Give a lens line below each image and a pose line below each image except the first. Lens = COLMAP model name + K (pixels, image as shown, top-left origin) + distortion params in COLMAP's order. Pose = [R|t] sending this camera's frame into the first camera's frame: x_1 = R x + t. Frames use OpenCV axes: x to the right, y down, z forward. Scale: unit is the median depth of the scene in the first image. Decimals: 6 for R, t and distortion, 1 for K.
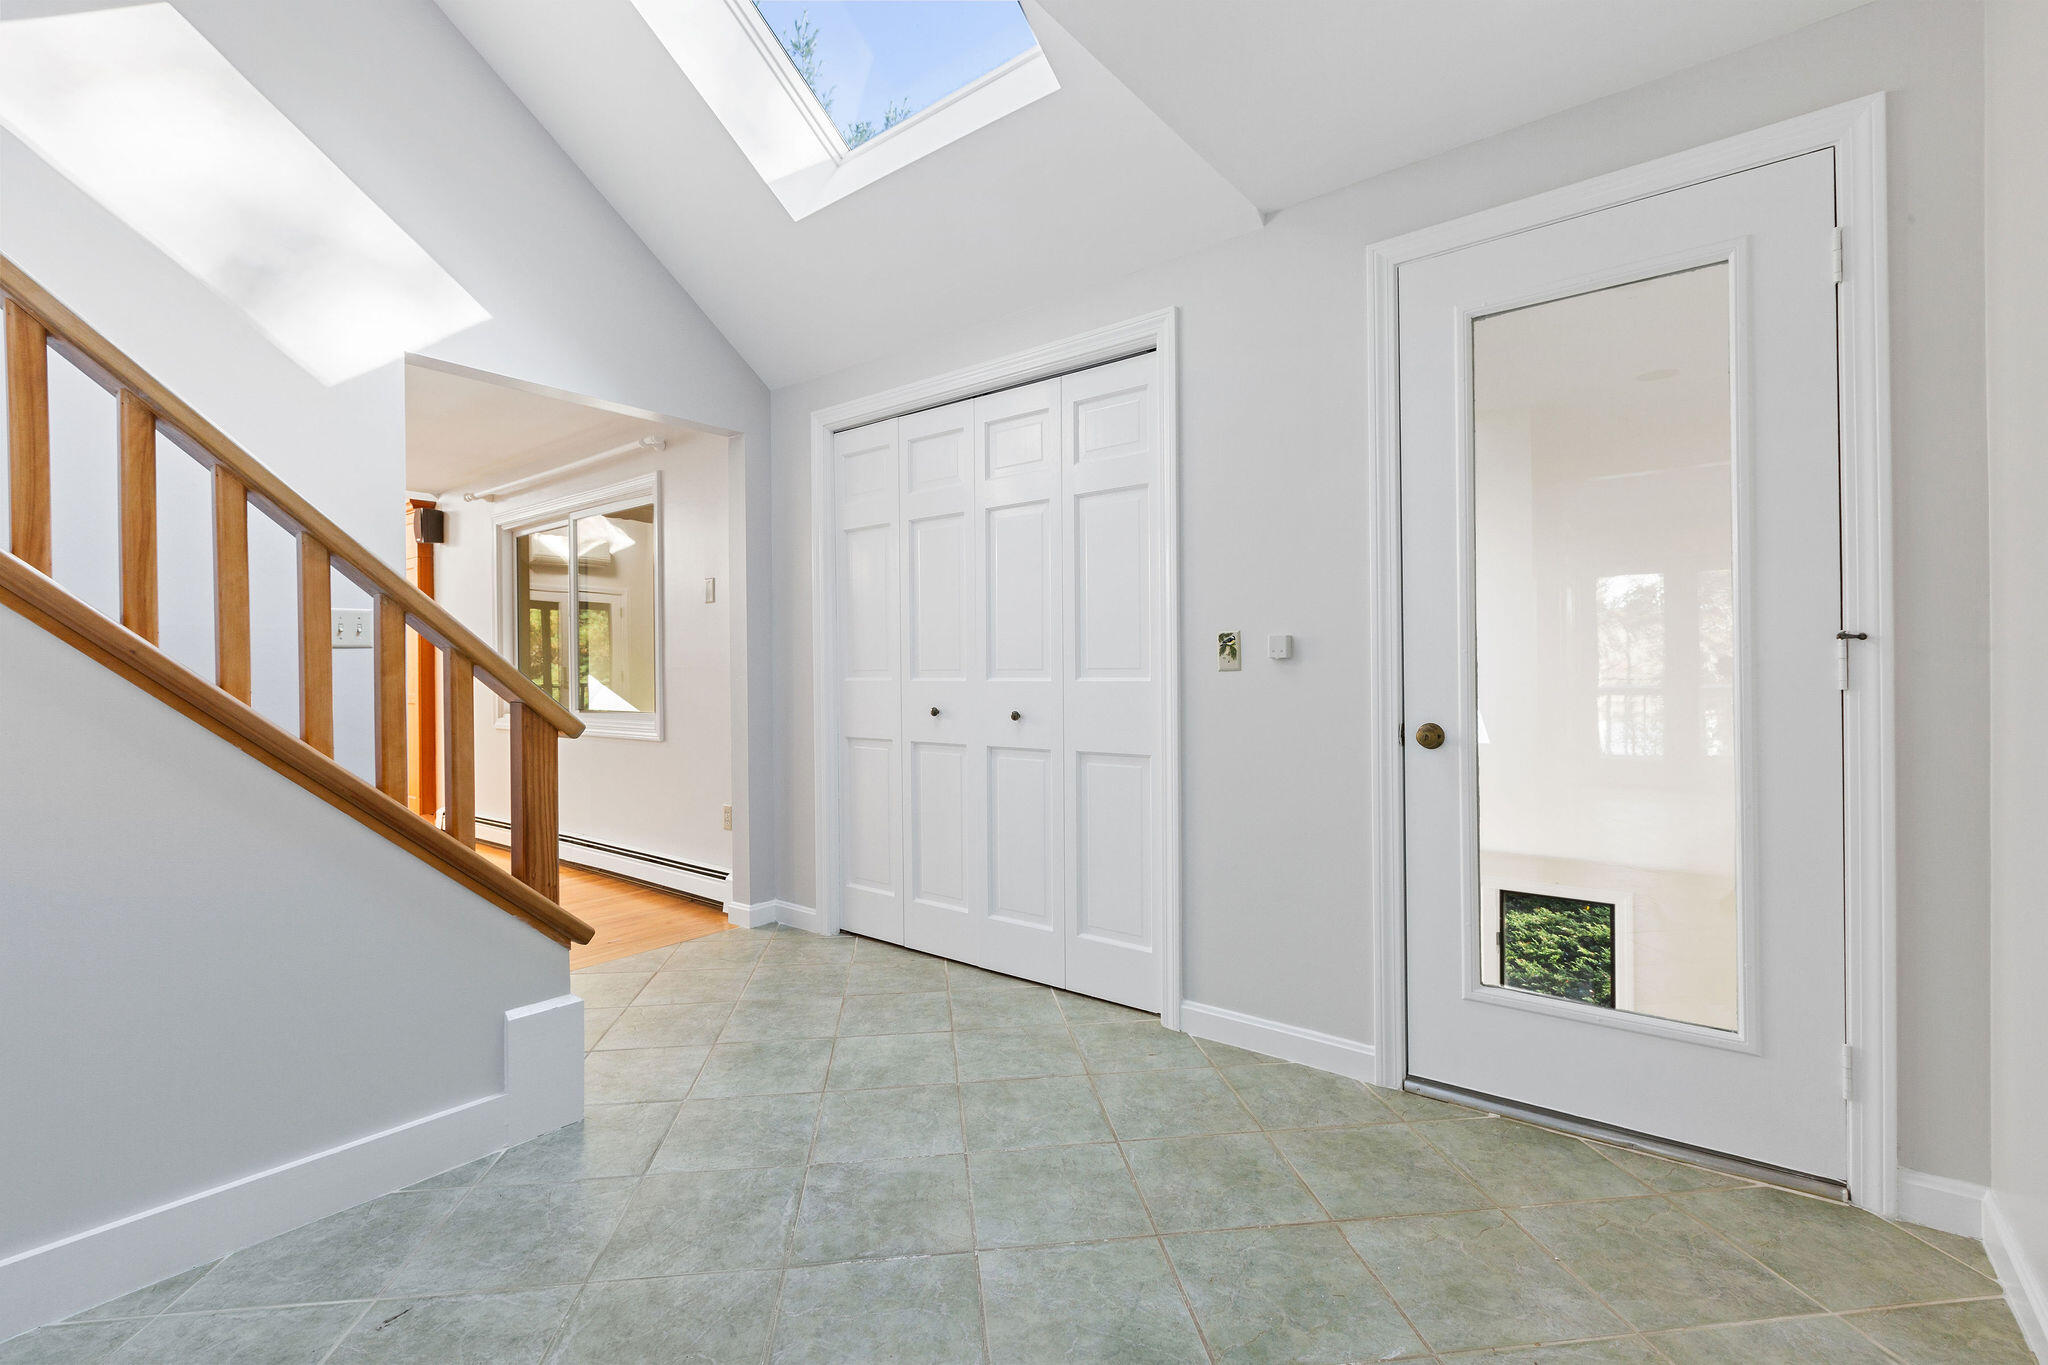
lens RADIAL K [[923.3, 0, 1013.6], [0, 923.3, 680.1], [0, 0, 1]] dist [0.000948, 0.000457]
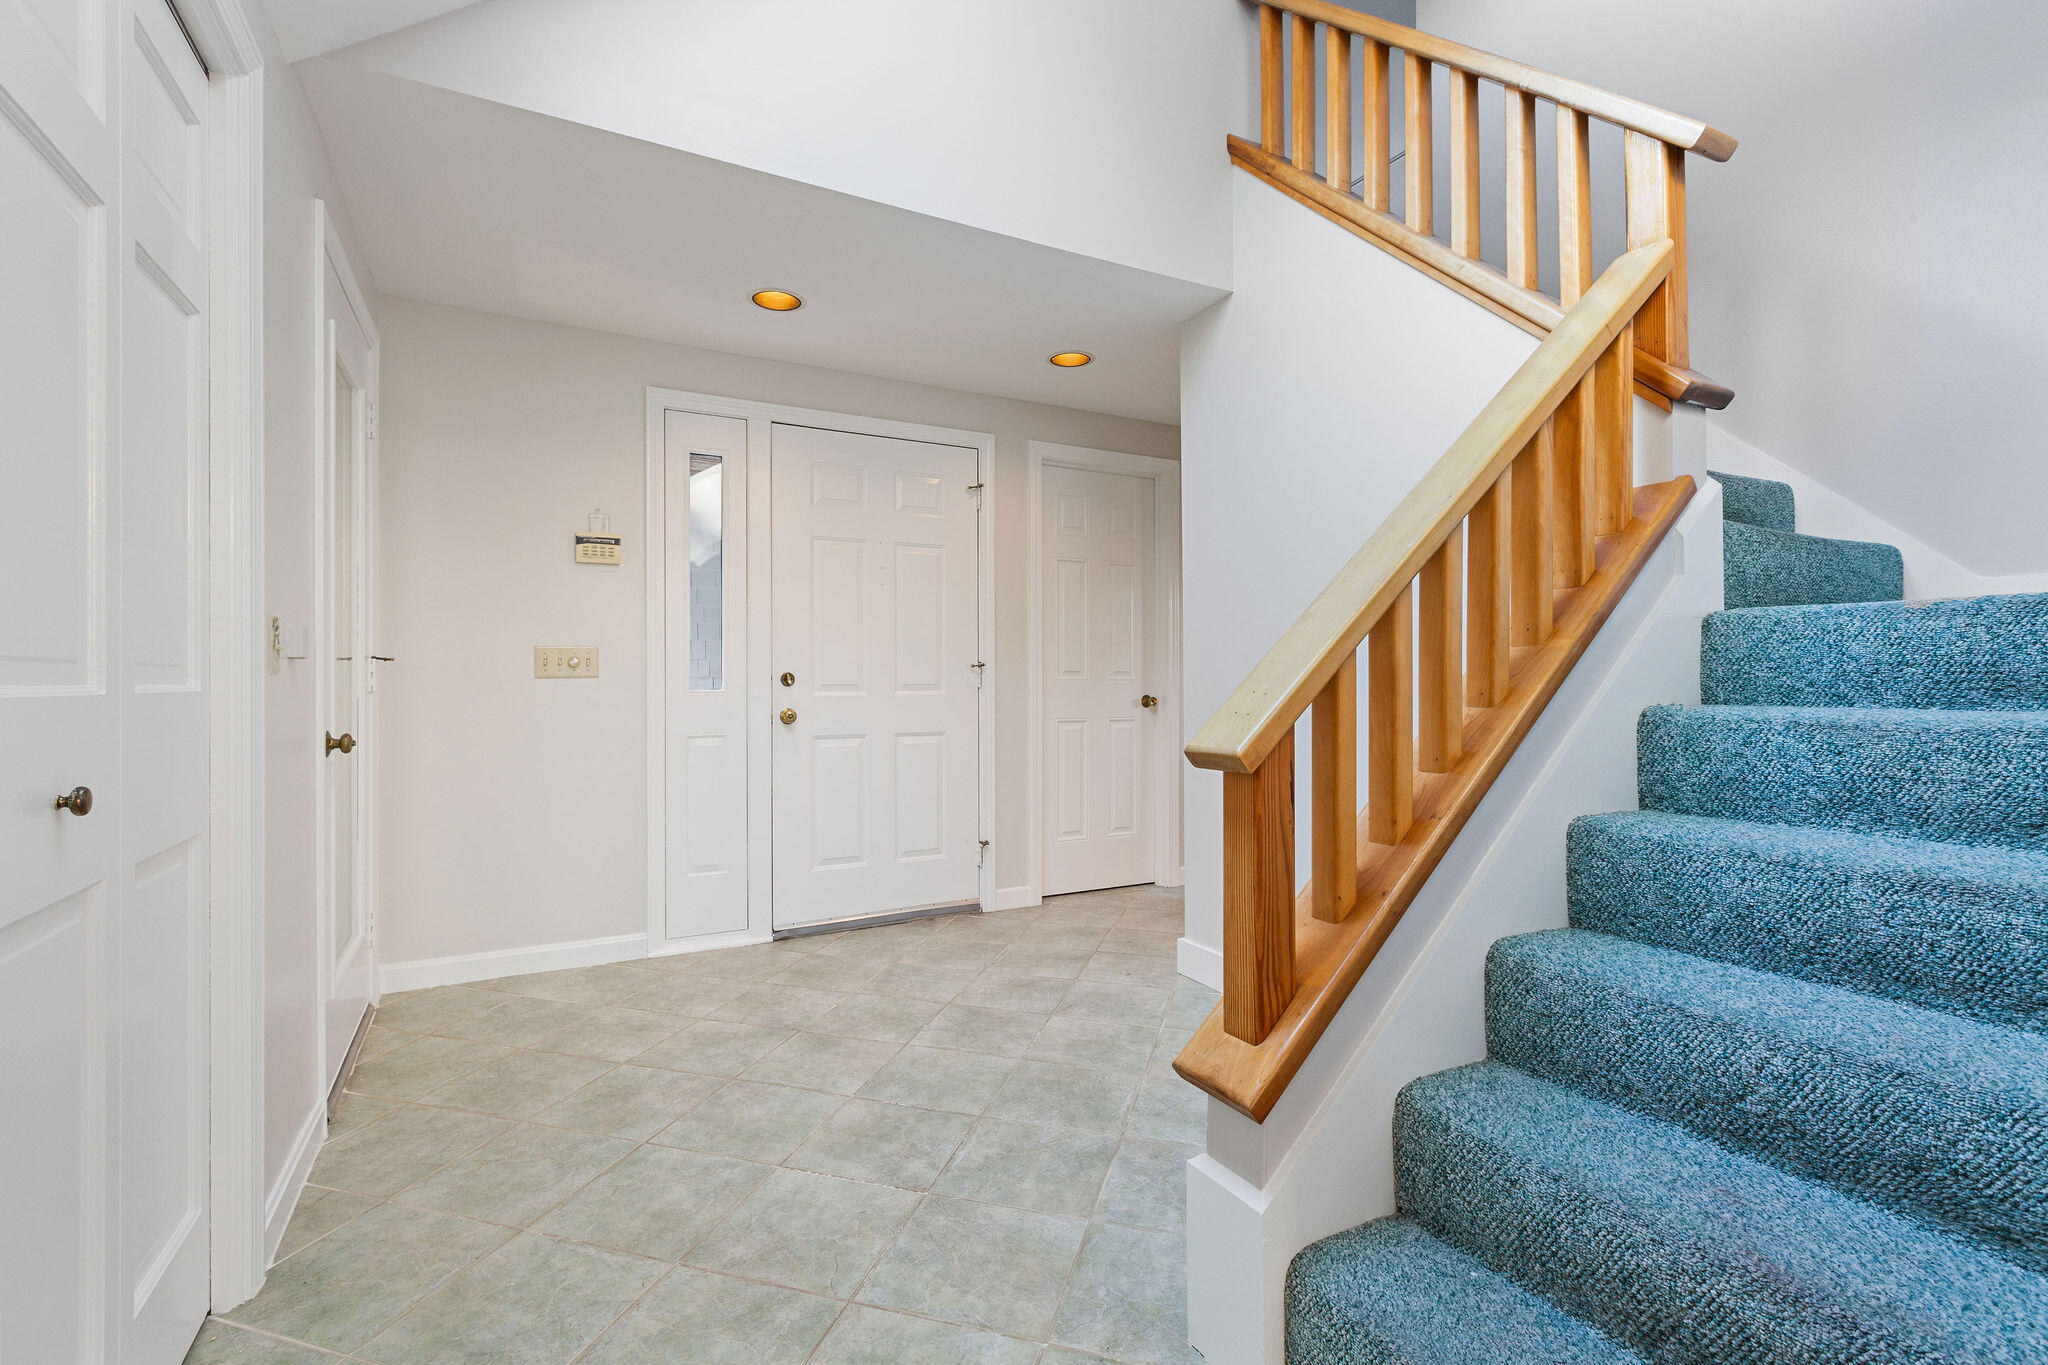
lens RADIAL K [[923.3, 0, 1013.6], [0, 923.3, 680.1], [0, 0, 1]] dist [0.000948, 0.000457]
pose [[-0.922629, 0.008410, 0.385597, -0.723039], [0.011159, 0.999926, 0.004892, -0.005533], [-0.385528, 0.008817, -0.922654, 1.964717]]
